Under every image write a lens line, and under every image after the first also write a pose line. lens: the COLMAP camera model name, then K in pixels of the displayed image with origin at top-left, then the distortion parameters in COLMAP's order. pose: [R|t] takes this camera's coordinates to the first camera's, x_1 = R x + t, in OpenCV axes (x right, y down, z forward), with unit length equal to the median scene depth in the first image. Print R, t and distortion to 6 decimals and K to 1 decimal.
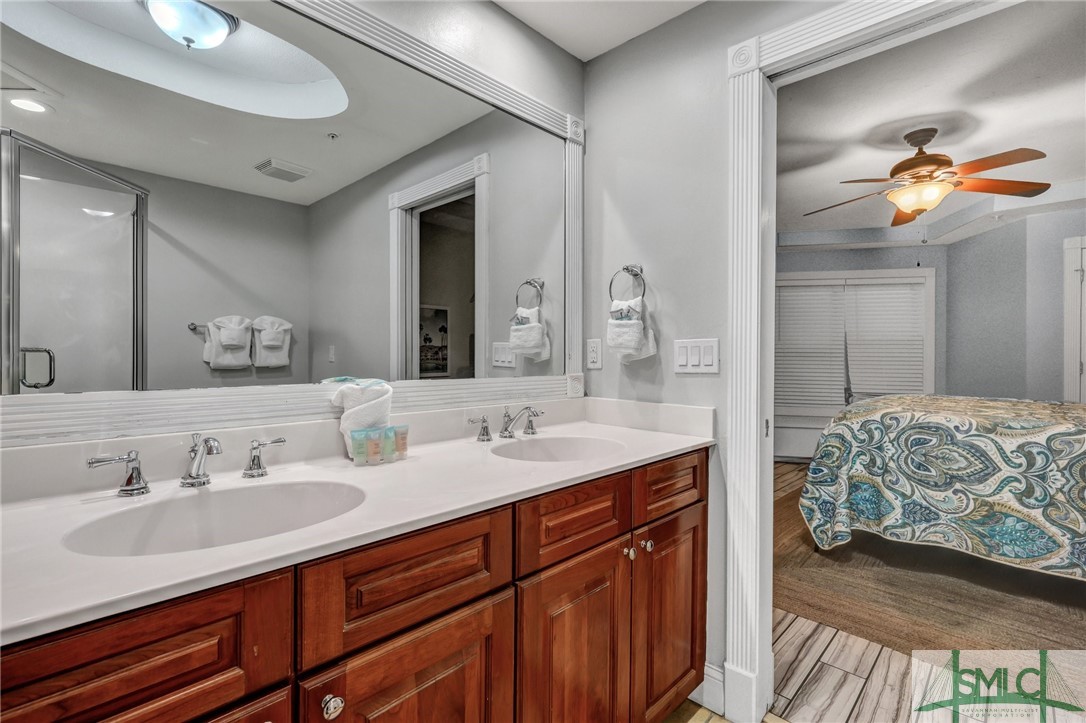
lens RADIAL K [[495.9, 0, 542.1], [0, 495.9, 359.2], [0, 0, 1]] dist [0.001656, -0.000599]
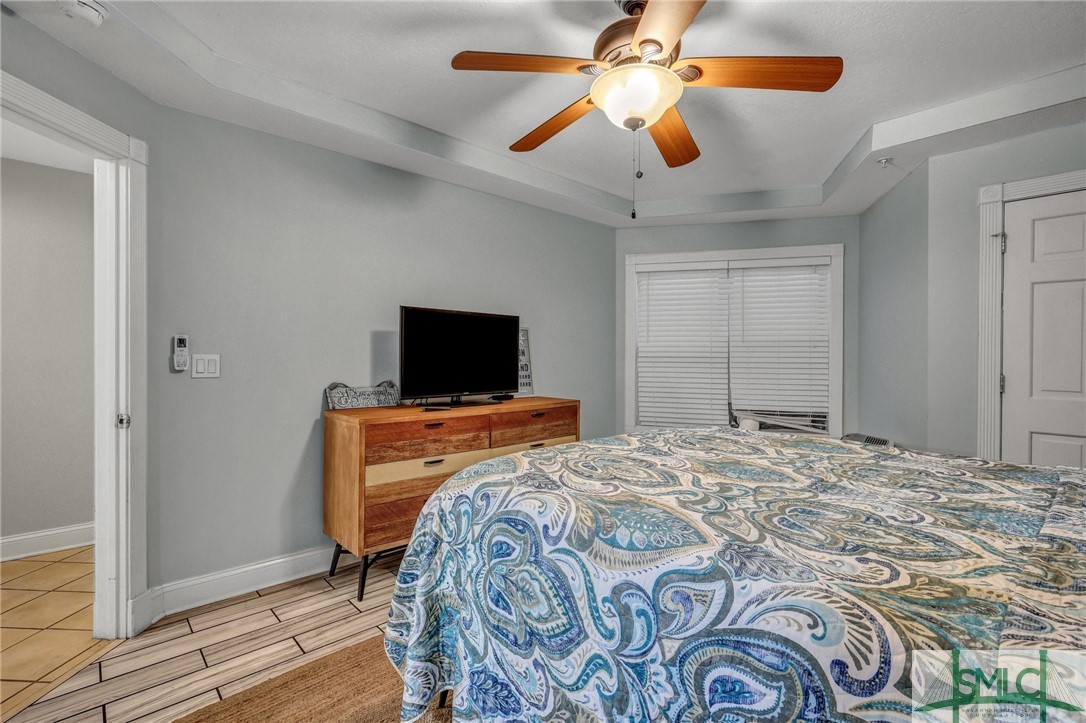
lens RADIAL K [[495.9, 0, 541.5], [0, 495.9, 357.3], [0, 0, 1]] dist [0.001656, -0.000599]
pose [[0.998272, -0.001221, -0.058750, 0.871003], [0.001229, 0.999999, 0.000099, -0.030868], [0.058750, -0.000172, 0.998273, 0.522089]]
